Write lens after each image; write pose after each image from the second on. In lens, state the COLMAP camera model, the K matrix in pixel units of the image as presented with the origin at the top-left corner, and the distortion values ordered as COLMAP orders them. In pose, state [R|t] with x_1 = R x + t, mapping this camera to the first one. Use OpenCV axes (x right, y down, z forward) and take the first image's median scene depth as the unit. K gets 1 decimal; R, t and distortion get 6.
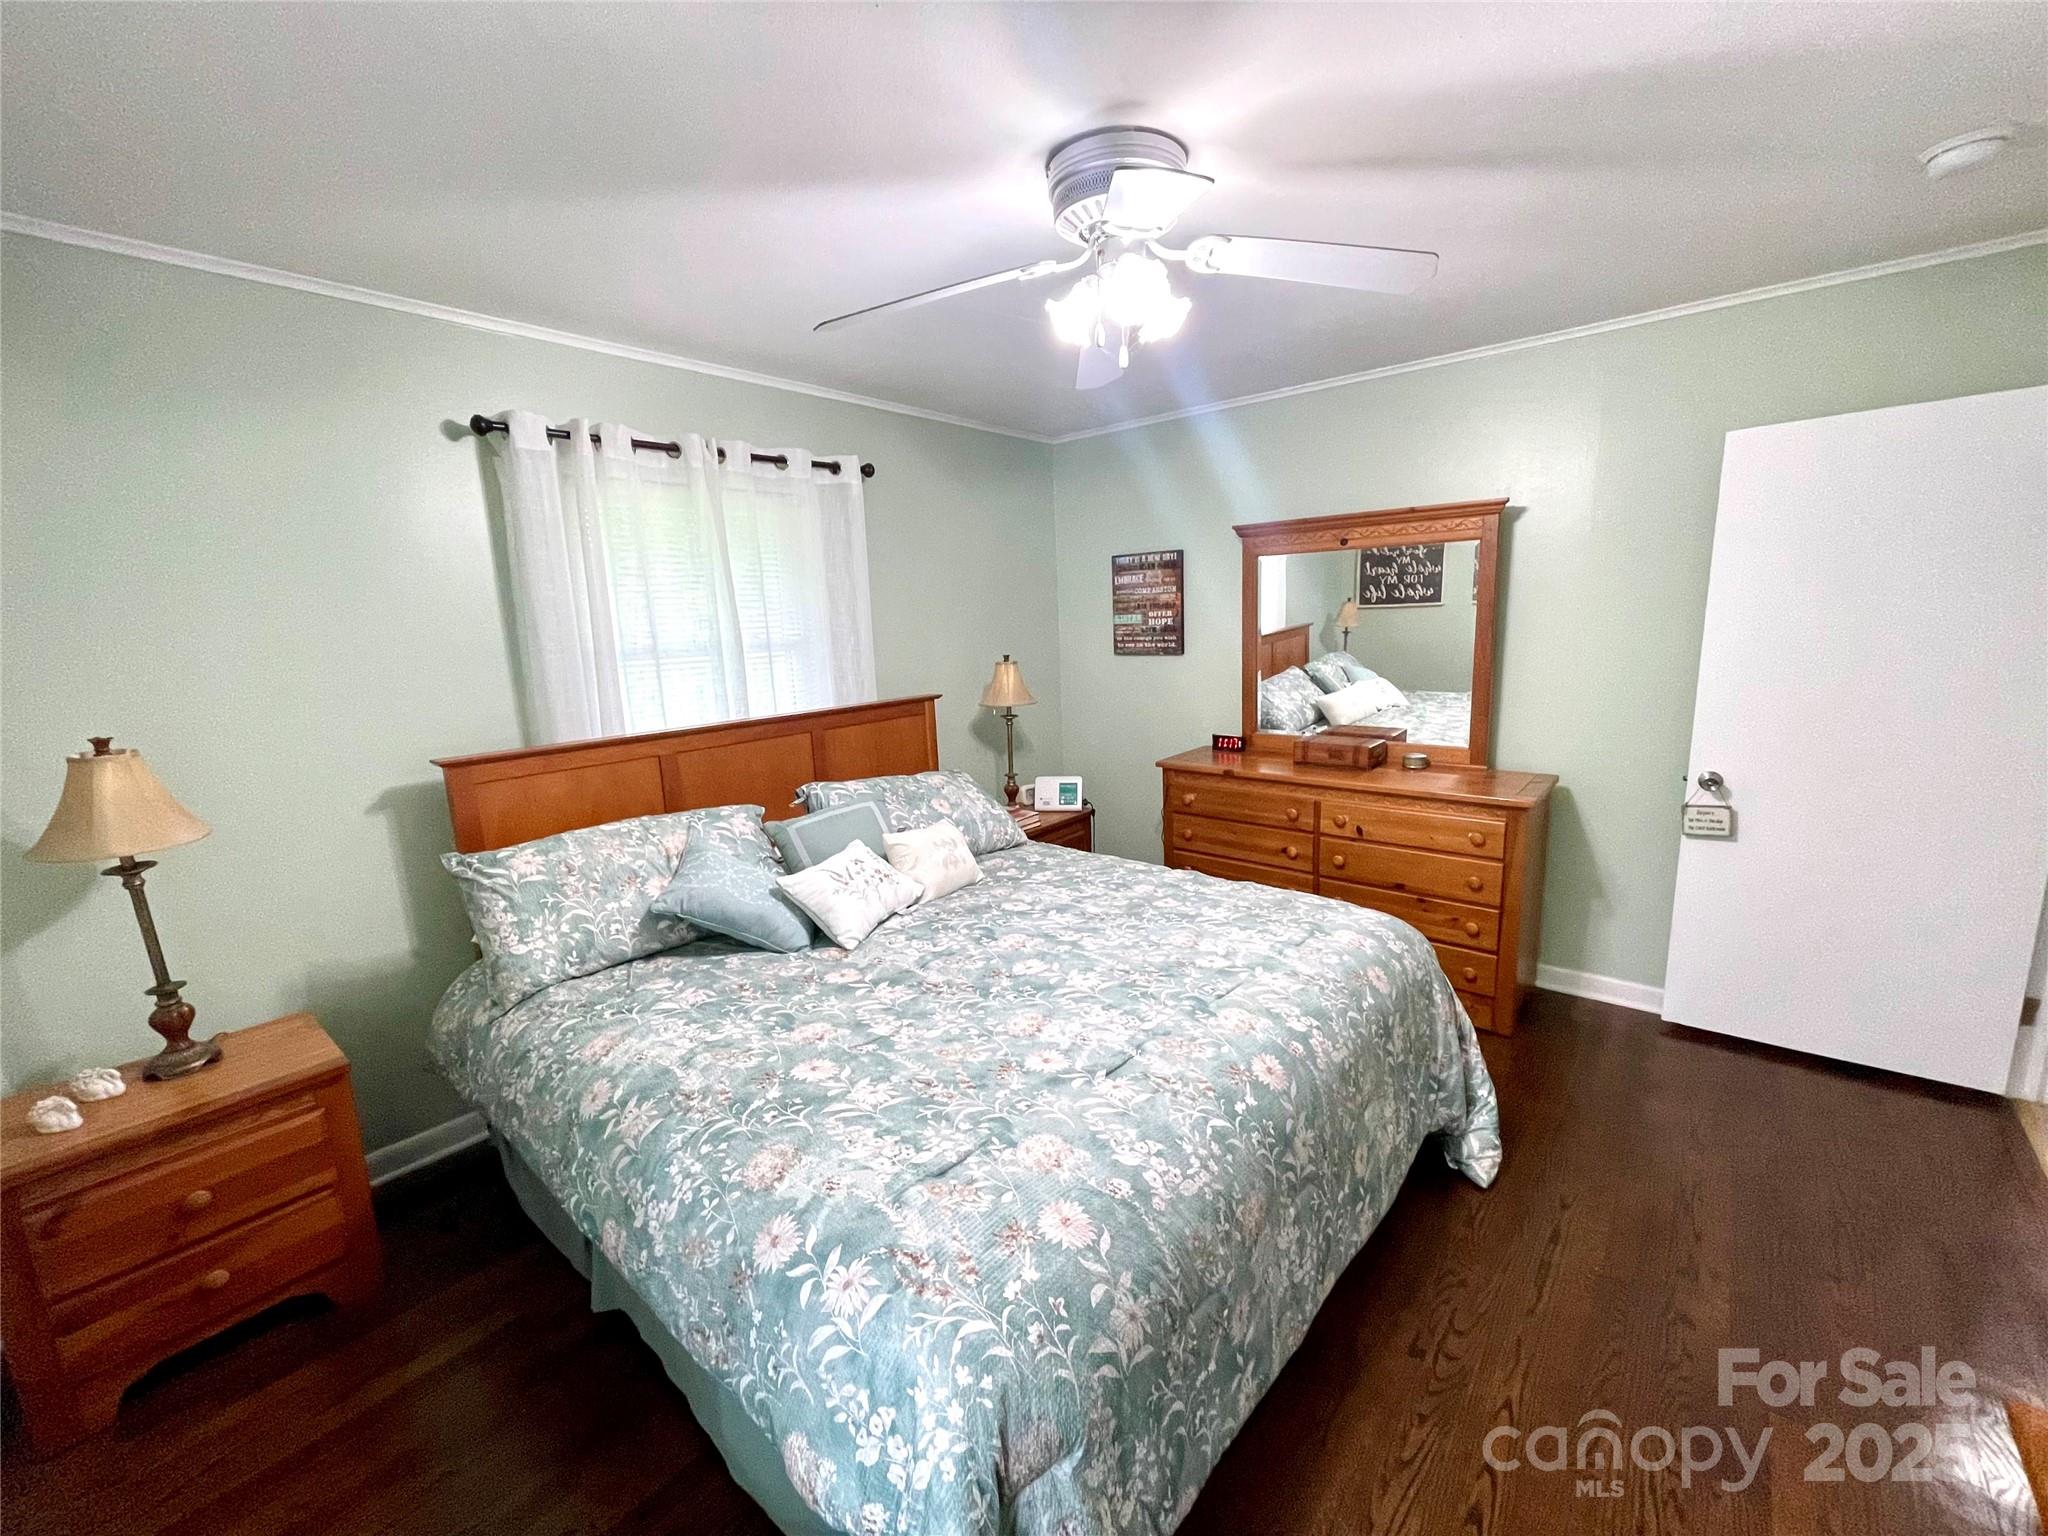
lens RADIAL K [[826.4, 0, 1022.0], [0, 826.4, 769.7], [0, 0, 1]] dist [0.002484, -0.001236]
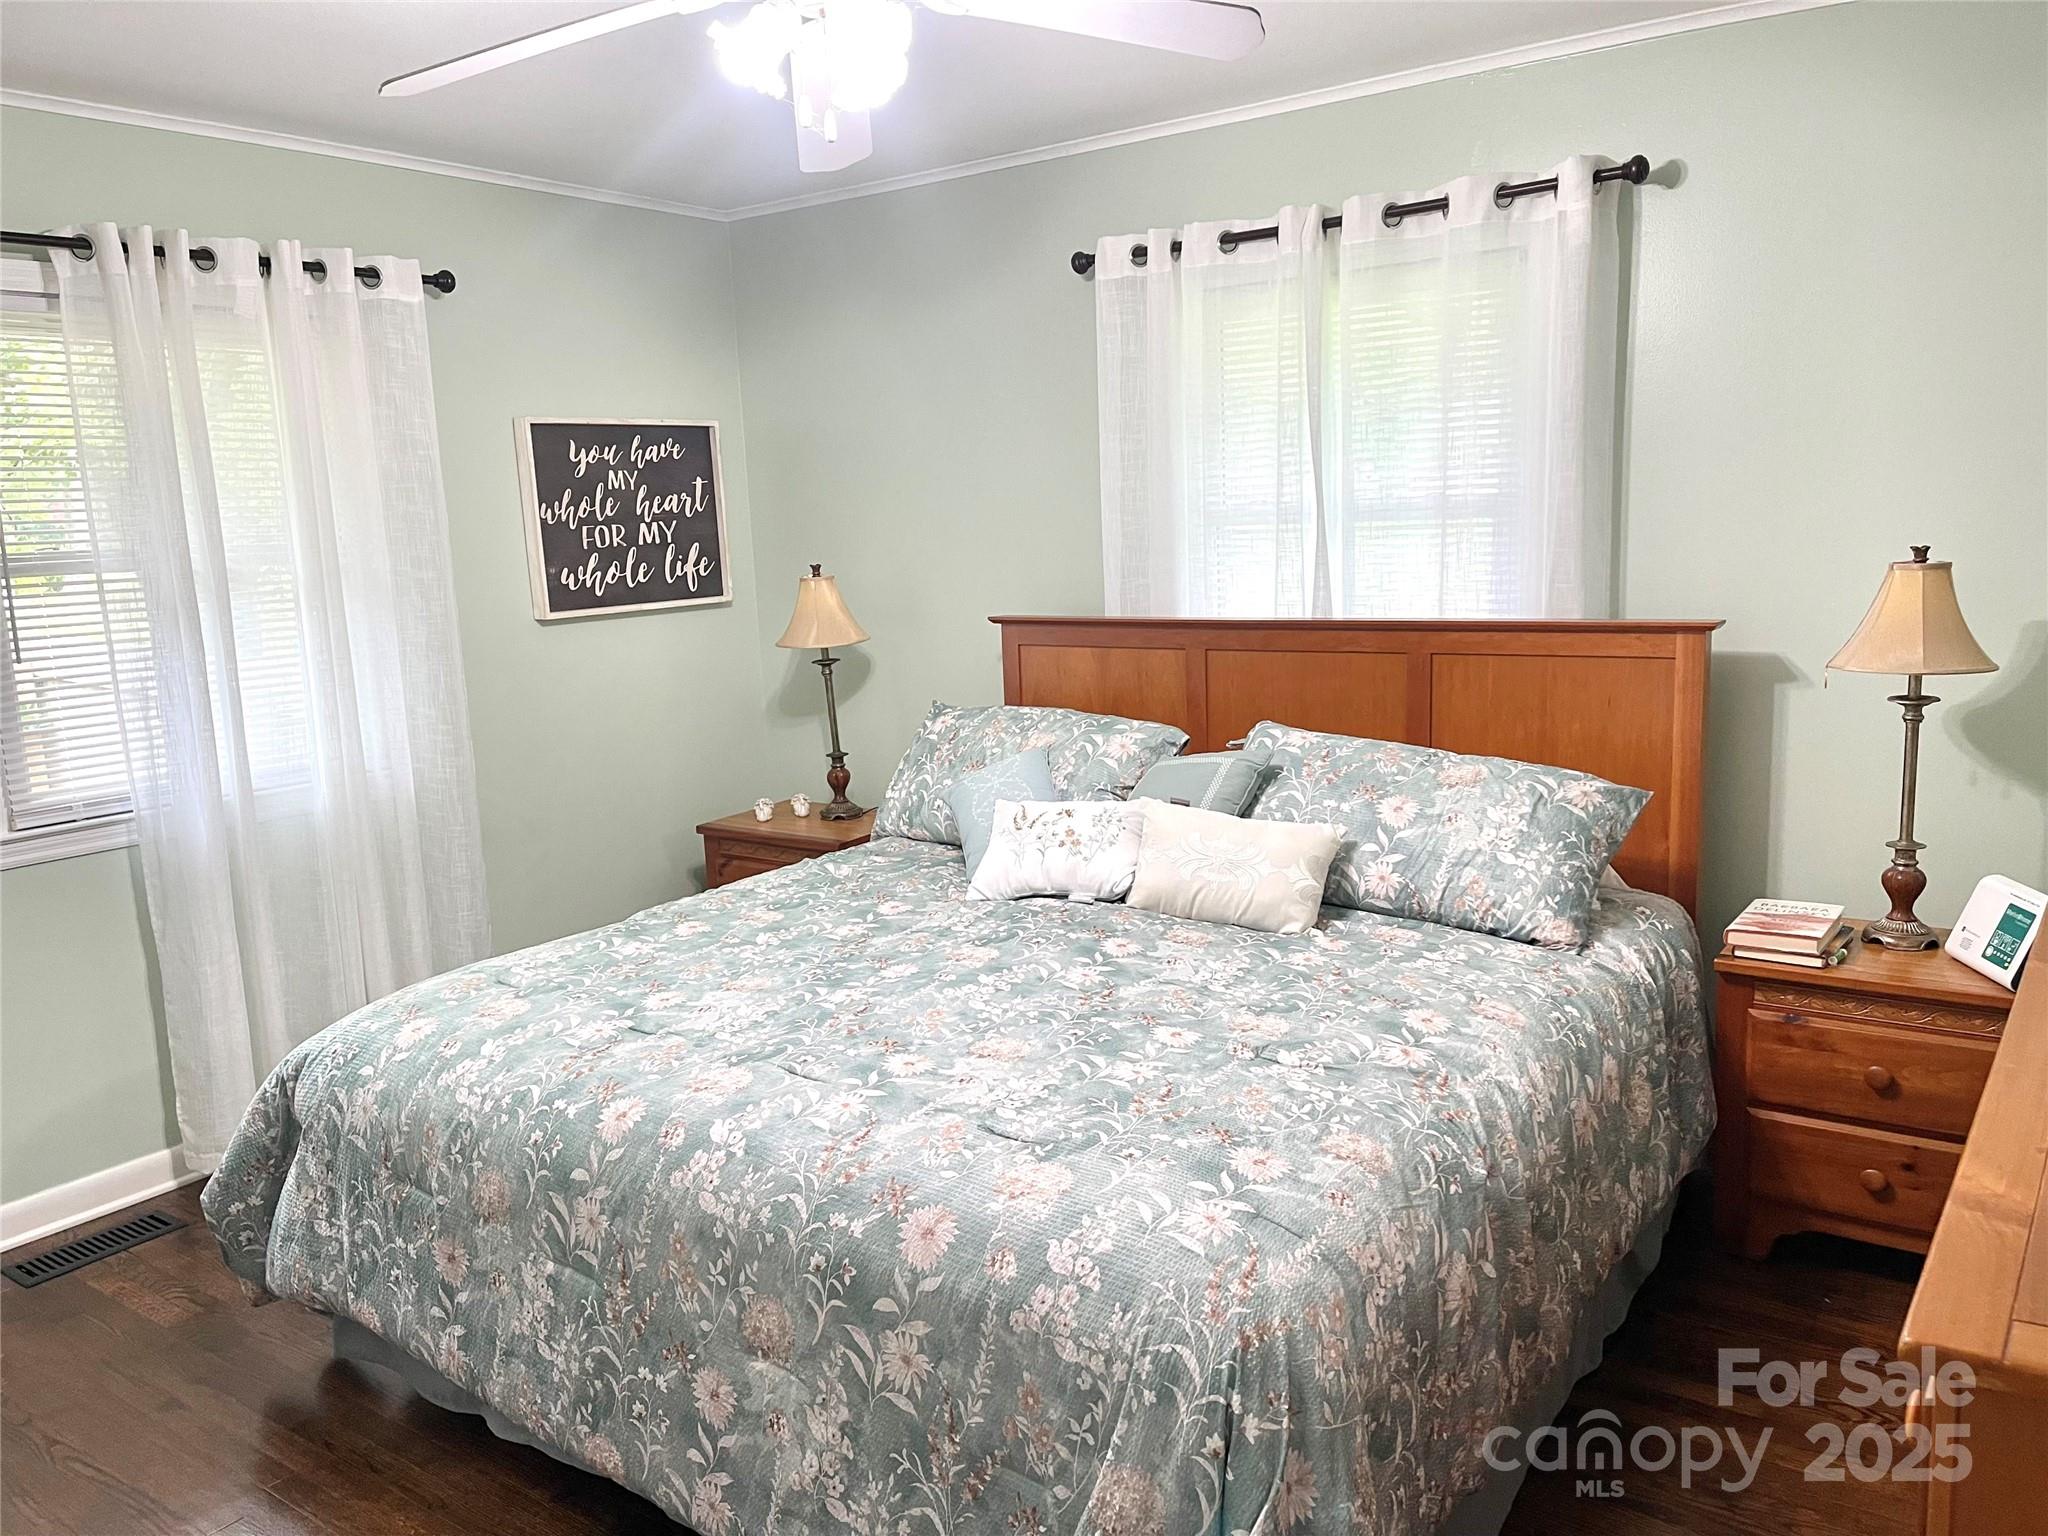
lens RADIAL K [[1545.9, 0, 1024.3], [0, 1545.9, 764.2], [0, 0, 1]] dist [0.066907, -0.070765]
pose [[0.081944, 0.197621, -0.976847, 1.357455], [-0.148247, 0.971657, 0.184135, -0.214431], [0.985550, 0.129726, 0.108919, 0.961413]]
